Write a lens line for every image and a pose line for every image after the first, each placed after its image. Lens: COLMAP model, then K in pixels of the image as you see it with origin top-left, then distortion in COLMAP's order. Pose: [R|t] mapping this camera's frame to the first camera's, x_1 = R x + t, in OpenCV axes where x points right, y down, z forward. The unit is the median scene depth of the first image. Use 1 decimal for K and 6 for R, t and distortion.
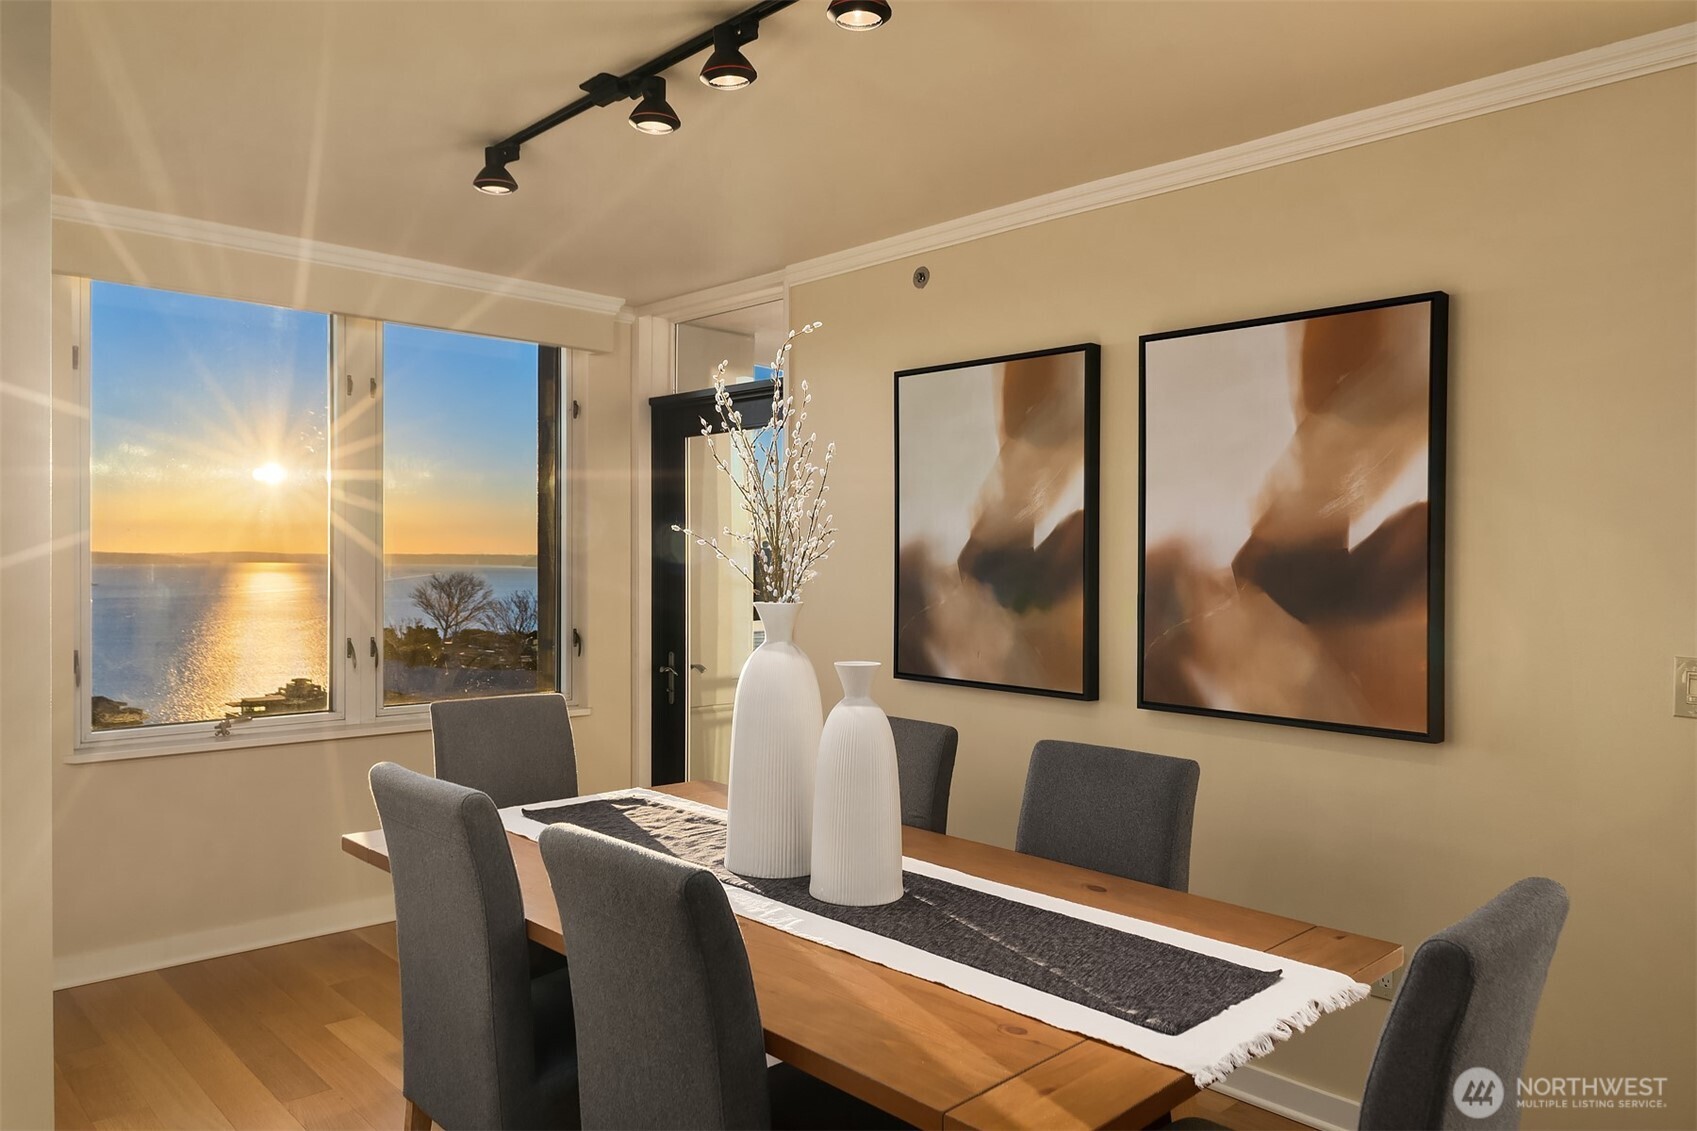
lens RADIAL K [[1160.1, 0, 848.5], [0, 1160.1, 565.5], [0, 0, 1]] dist [-0.001627, 0.000130]
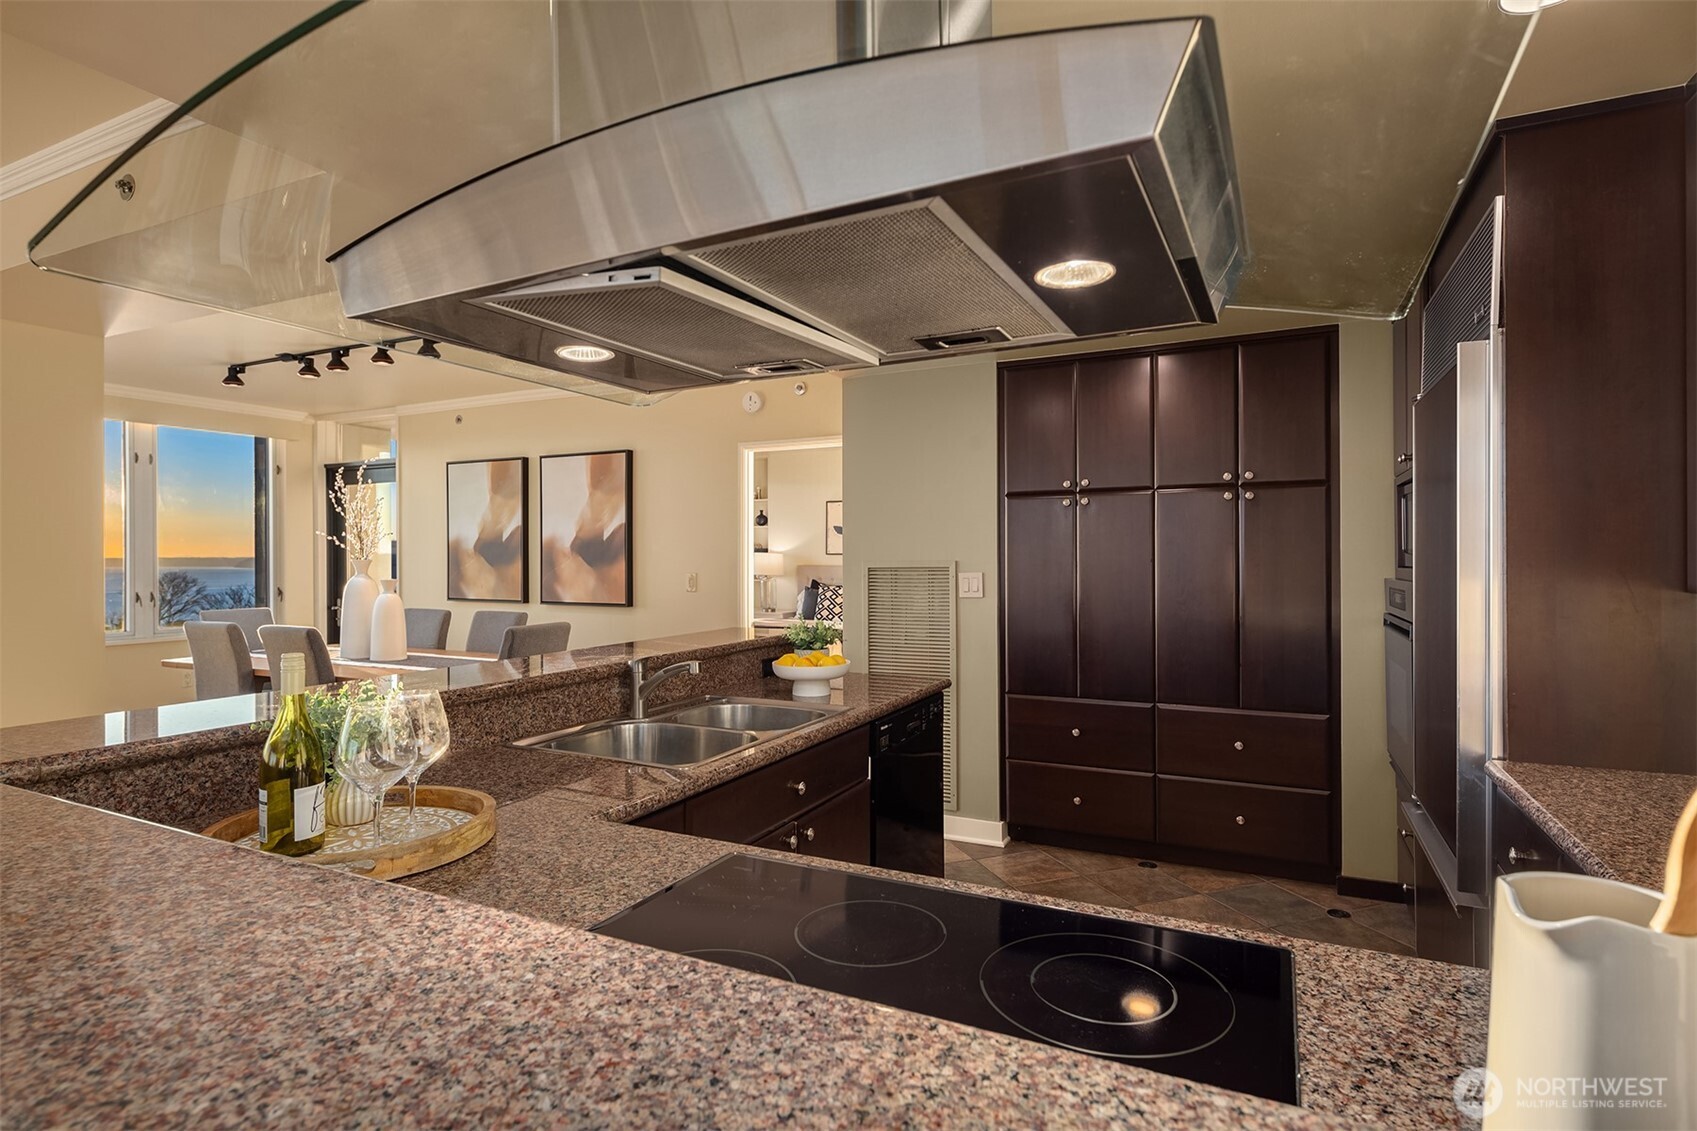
lens RADIAL K [[841.9, 0, 848.5], [0, 841.9, 565.5], [0, 0, 1]] dist [0.002181, 0.000697]
pose [[0.937211, -0.013620, 0.348497, 0.210970], [0.012088, 0.999905, 0.006571, 0.031173], [-0.348553, -0.001946, 0.937287, -0.830653]]
